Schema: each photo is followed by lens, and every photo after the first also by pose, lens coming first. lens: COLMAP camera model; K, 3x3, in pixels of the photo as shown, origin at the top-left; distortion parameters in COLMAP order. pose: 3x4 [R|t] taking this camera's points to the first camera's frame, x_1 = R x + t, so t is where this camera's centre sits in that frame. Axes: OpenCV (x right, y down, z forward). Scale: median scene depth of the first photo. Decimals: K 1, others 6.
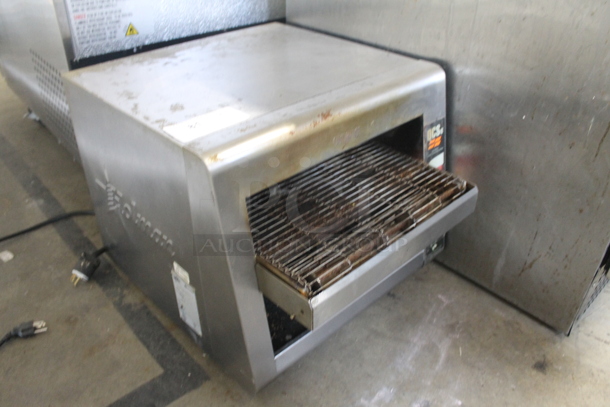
lens RADIAL K [[506.4, 0, 305.0], [0, 506.4, 203.5], [0, 0, 1]] dist [-0.154028, 0.126933]
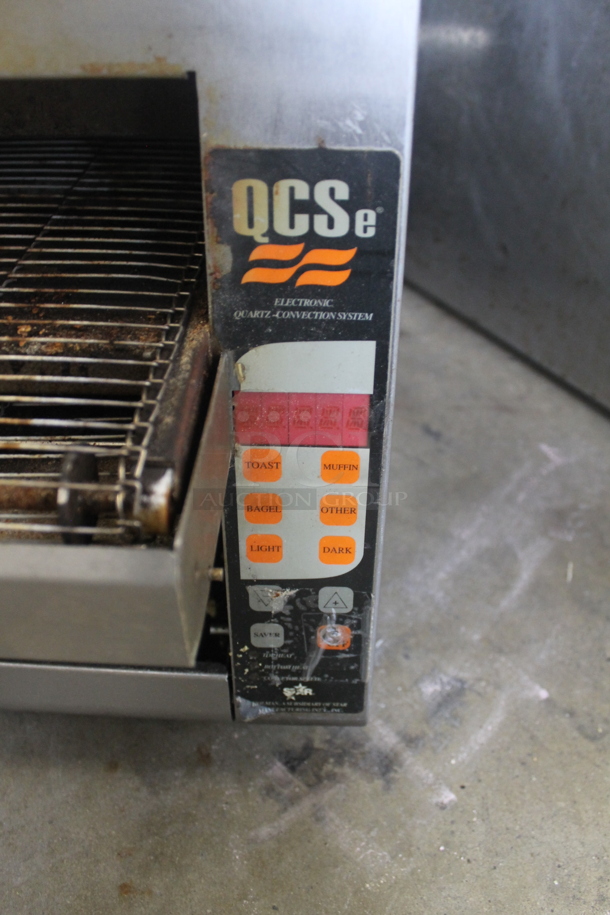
lens RADIAL K [[759.6, 0, 305.0], [0, 759.6, 457.5], [0, 0, 1]] dist [-0.154028, 0.126933]
pose [[0.700090, 0.468898, -0.538525, 0.440880], [-0.394237, 0.882632, 0.256003, -0.126548], [0.595359, 0.033081, 0.802779, 0.738482]]
